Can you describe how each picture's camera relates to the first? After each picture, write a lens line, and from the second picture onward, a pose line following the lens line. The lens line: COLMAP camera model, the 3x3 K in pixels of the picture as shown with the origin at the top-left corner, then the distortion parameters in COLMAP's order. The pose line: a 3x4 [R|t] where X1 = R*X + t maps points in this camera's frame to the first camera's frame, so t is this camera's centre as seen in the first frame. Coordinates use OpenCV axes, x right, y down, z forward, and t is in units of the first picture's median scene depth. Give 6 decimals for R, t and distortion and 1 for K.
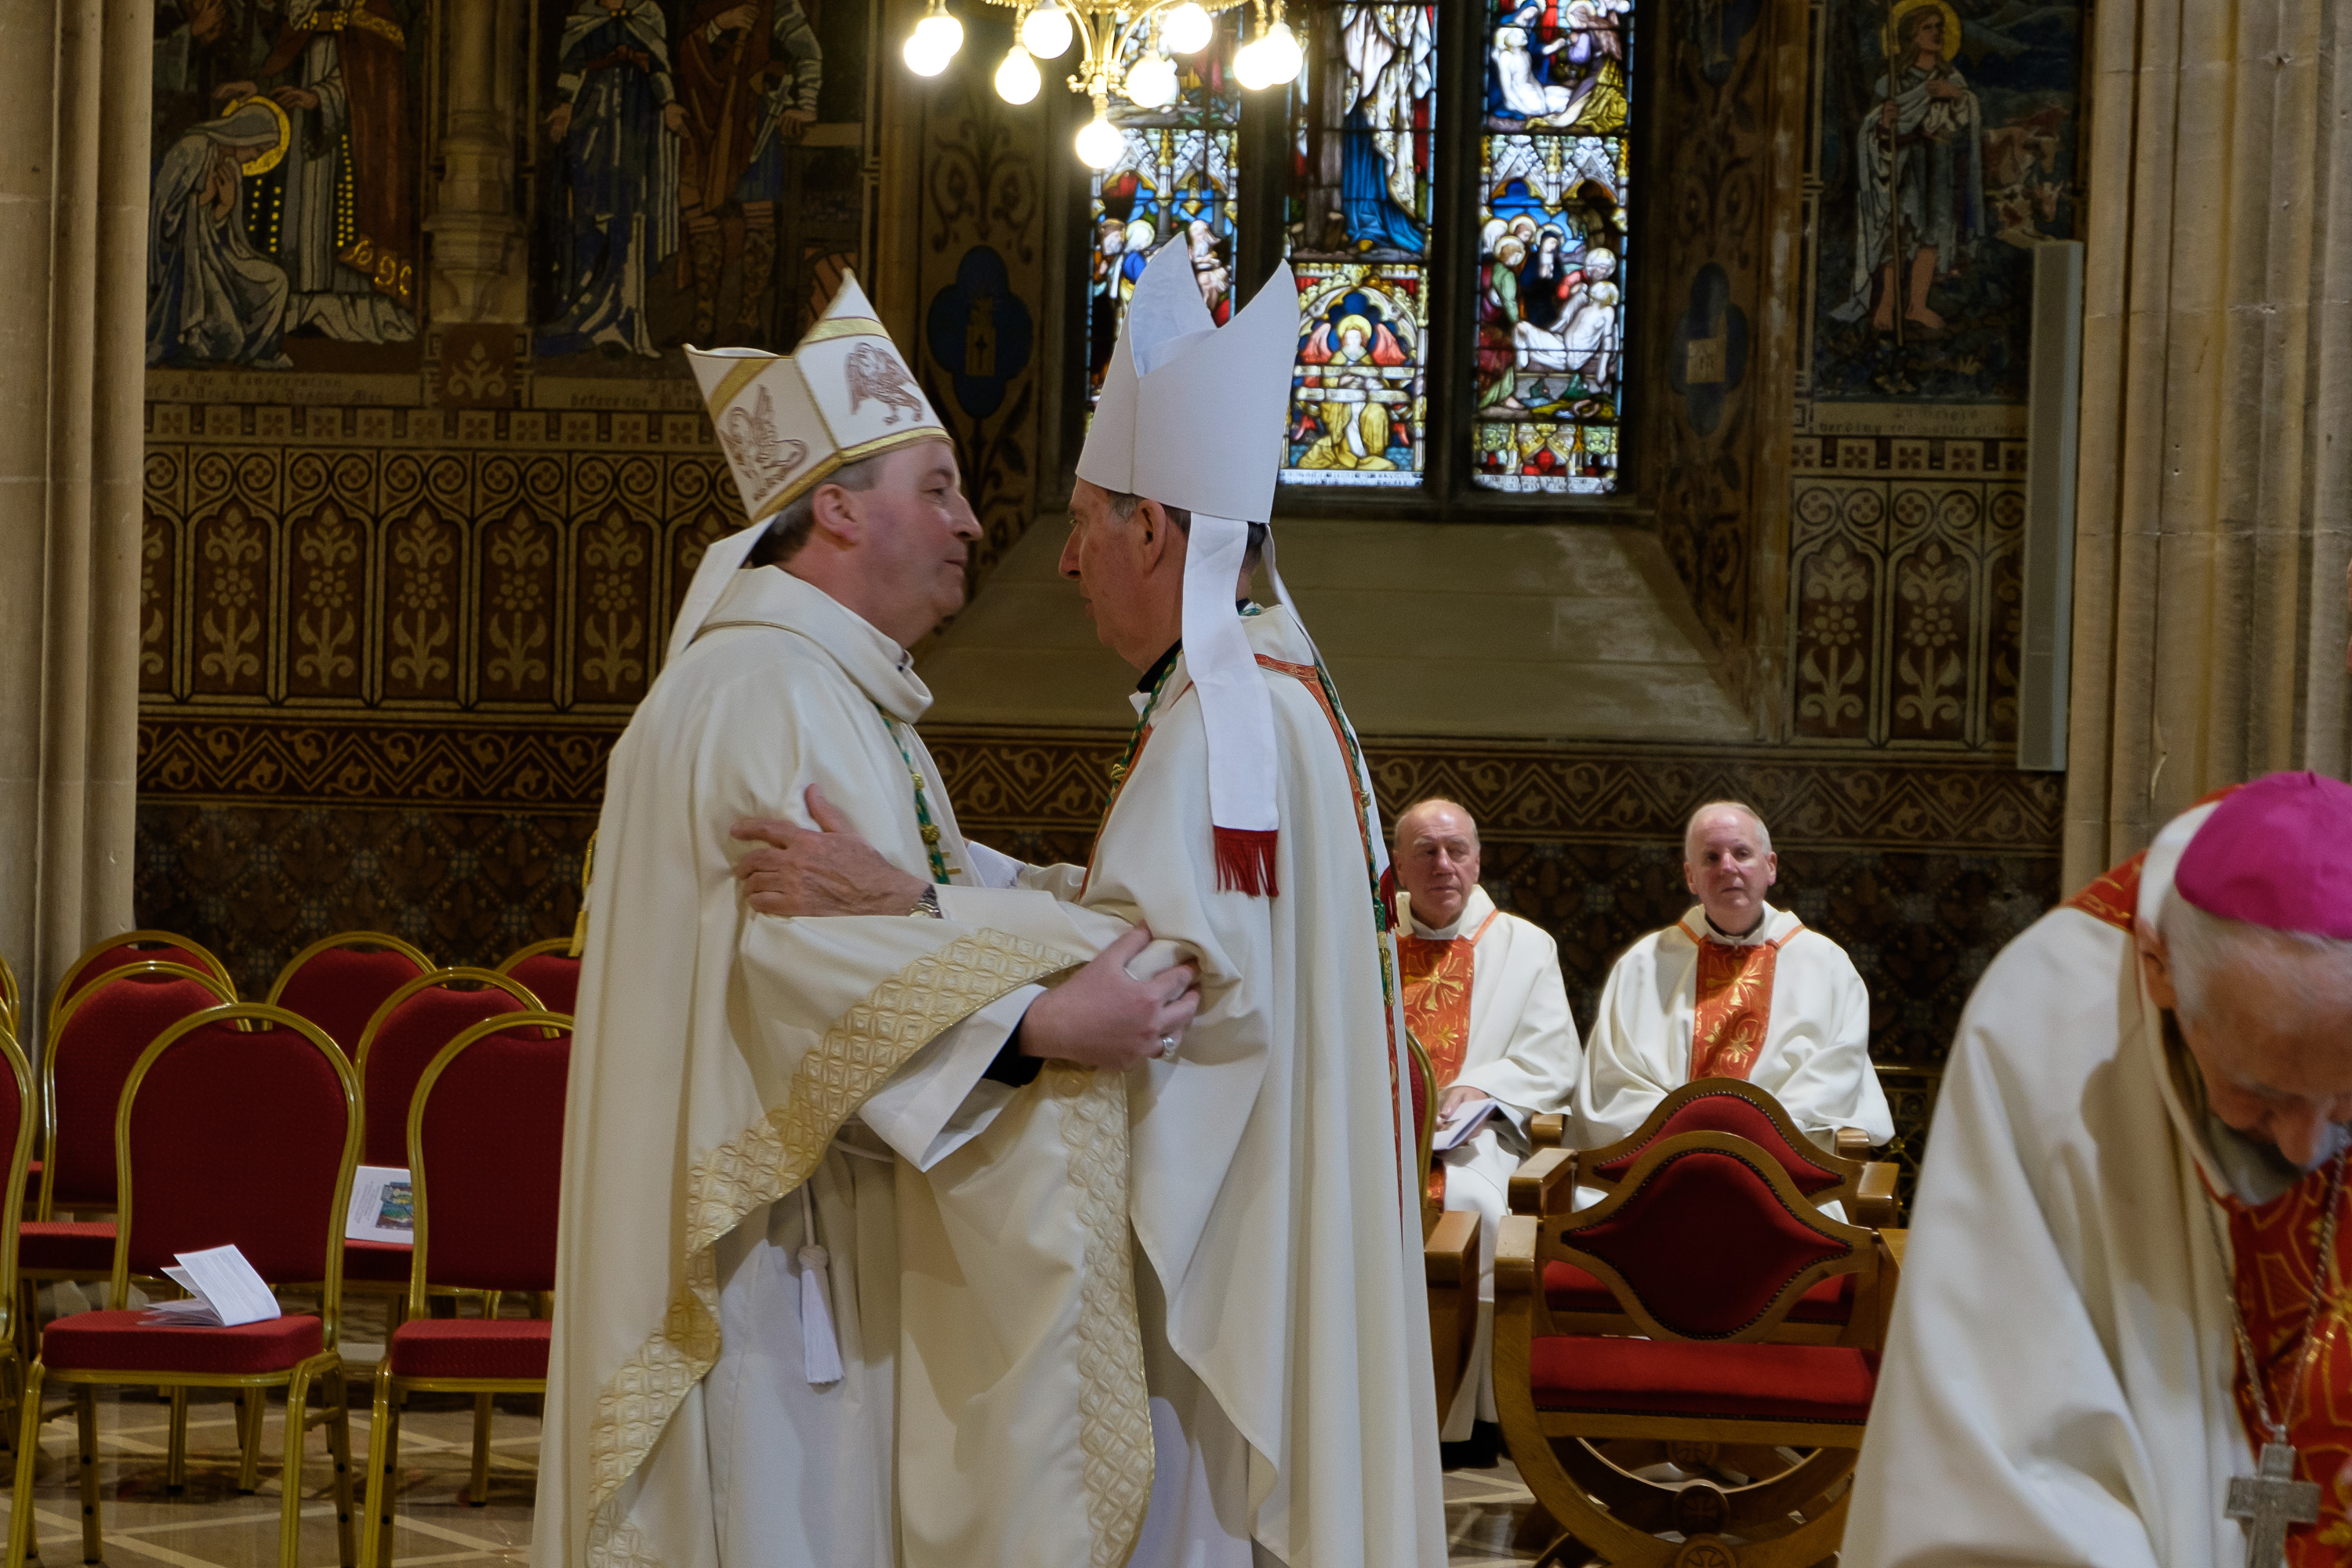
lens RADIAL K [[4957.4, 0, 795.6], [0, 4957.4, 1042.9], [0, 0, 1]] dist [0.052672, -0.276660]
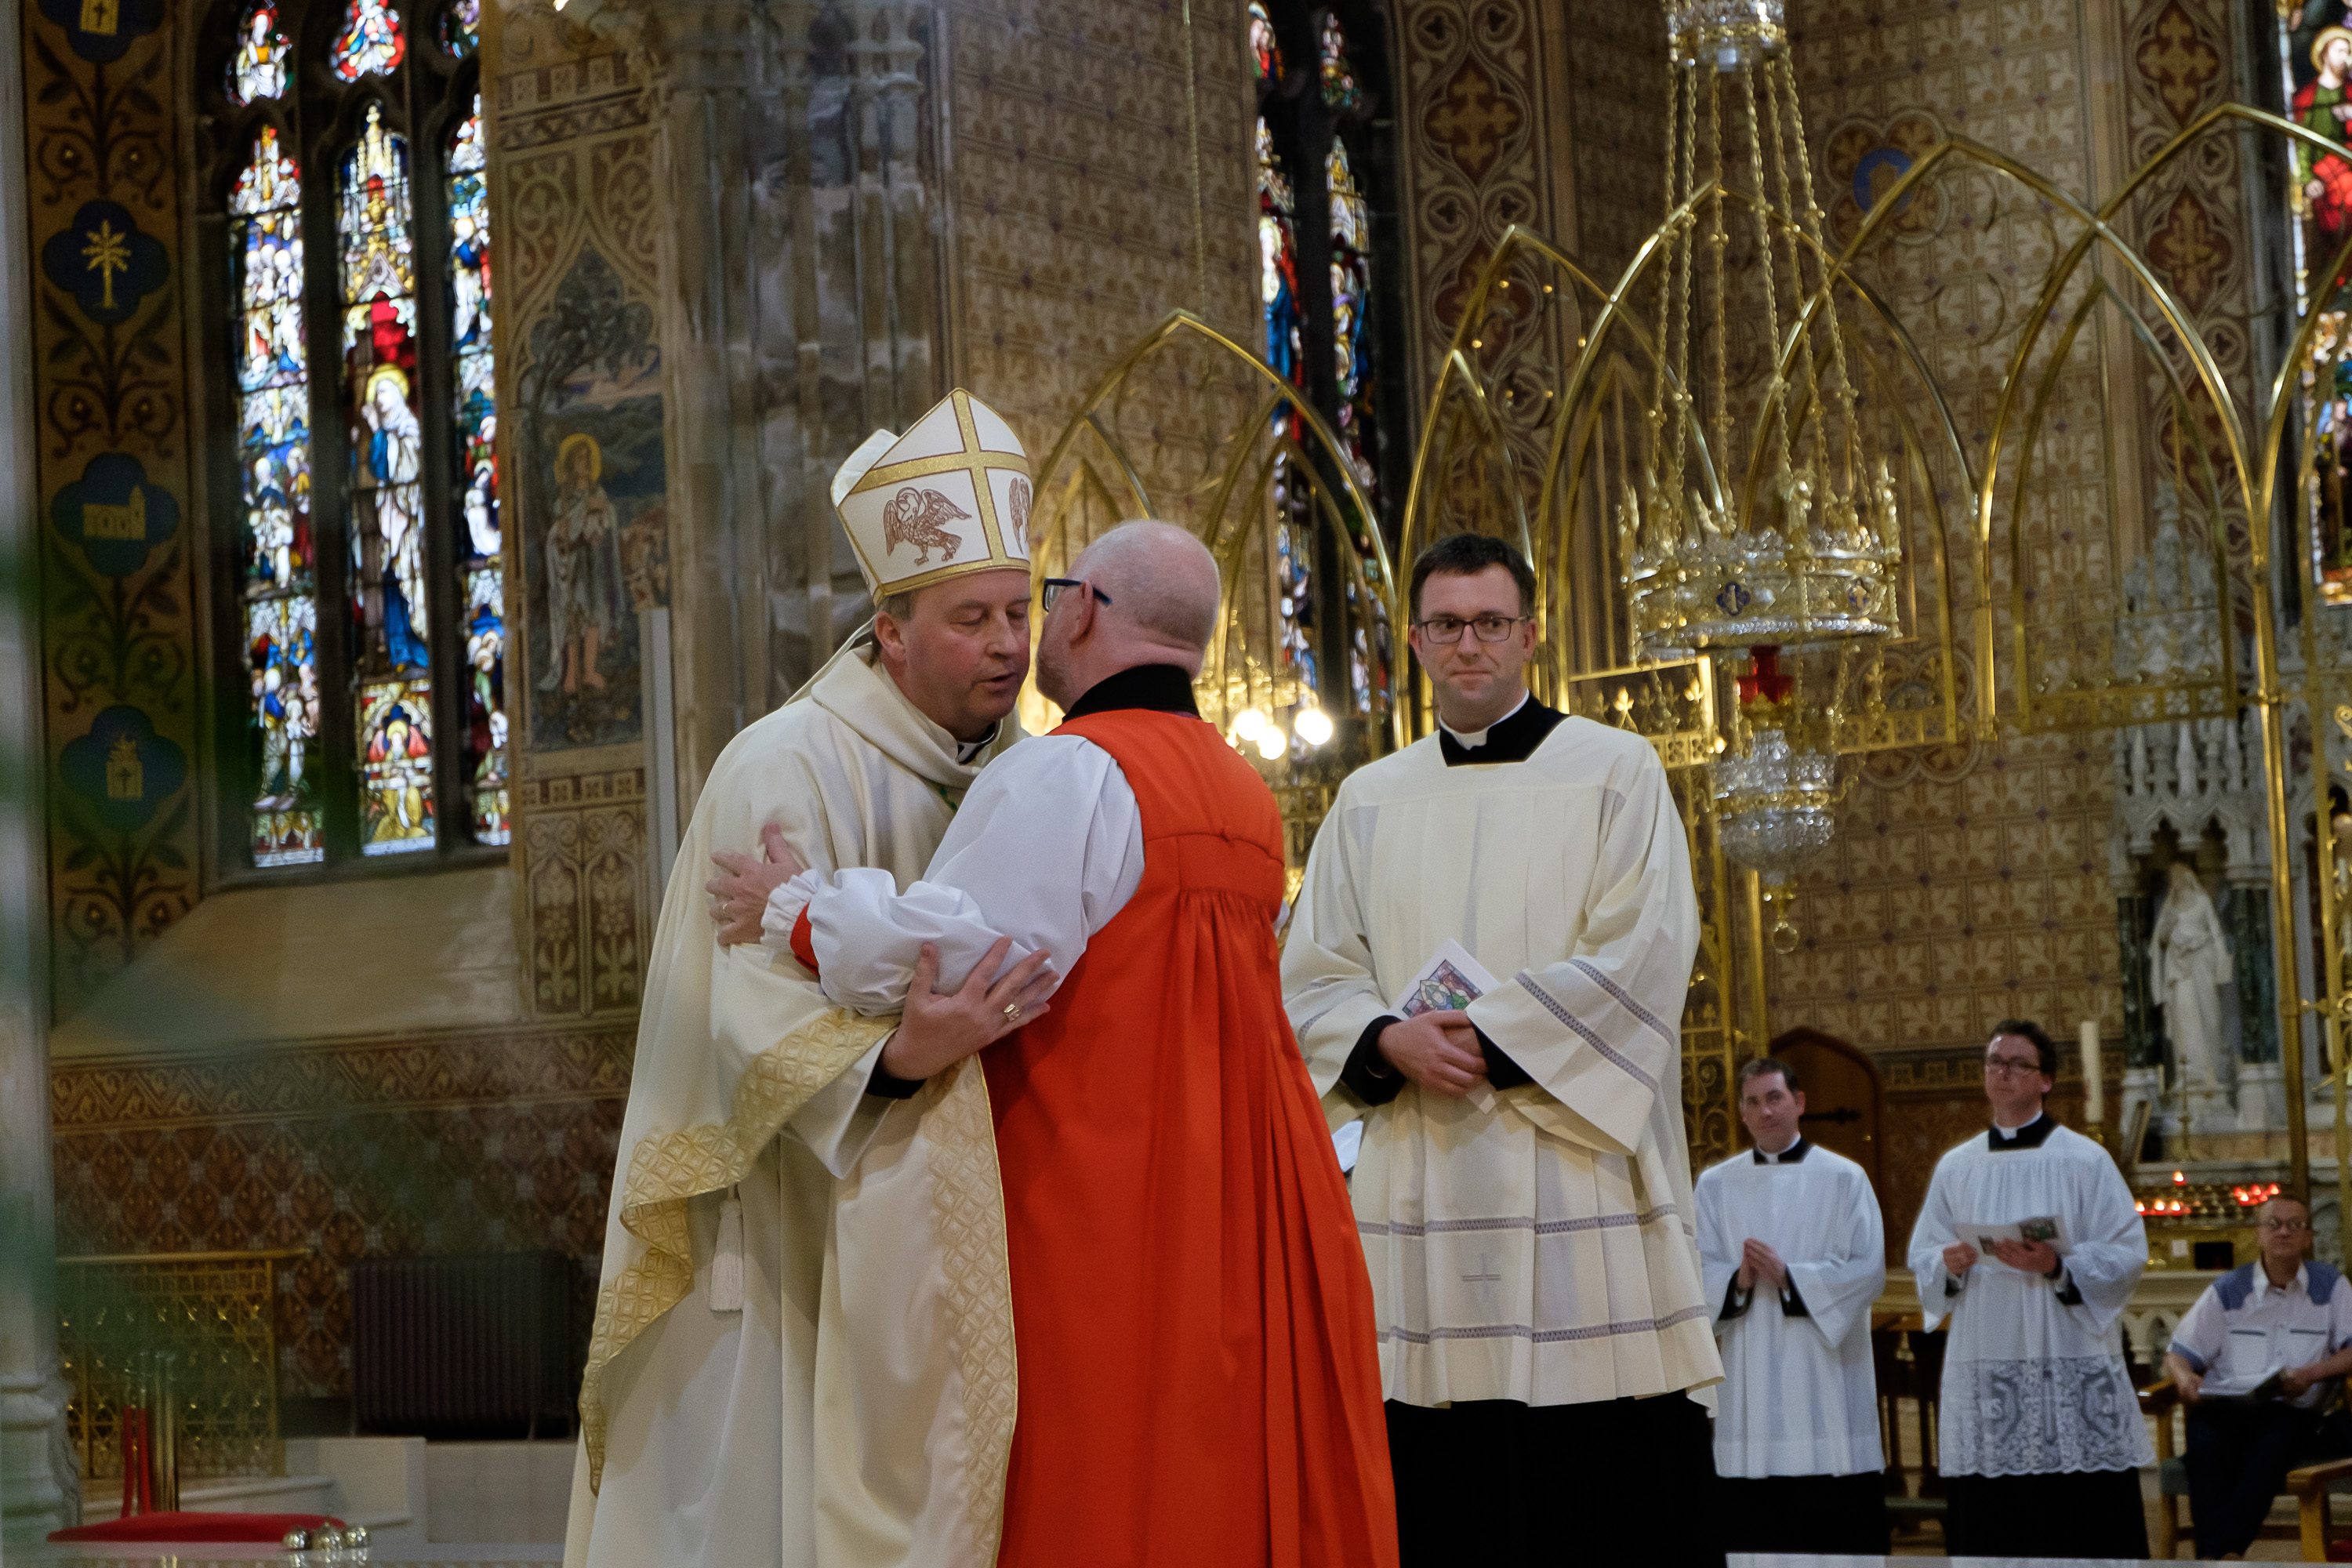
lens RADIAL K [[4994.6, 0, 846.4], [0, 4994.6, 964.1], [0, 0, 1]] dist [0.055528, -0.104380]
pose [[0.857322, -0.086567, -0.507449, 0.890653], [0.026791, 0.991927, -0.123951, 0.083777], [0.514083, 0.092671, 0.852720, -0.052340]]
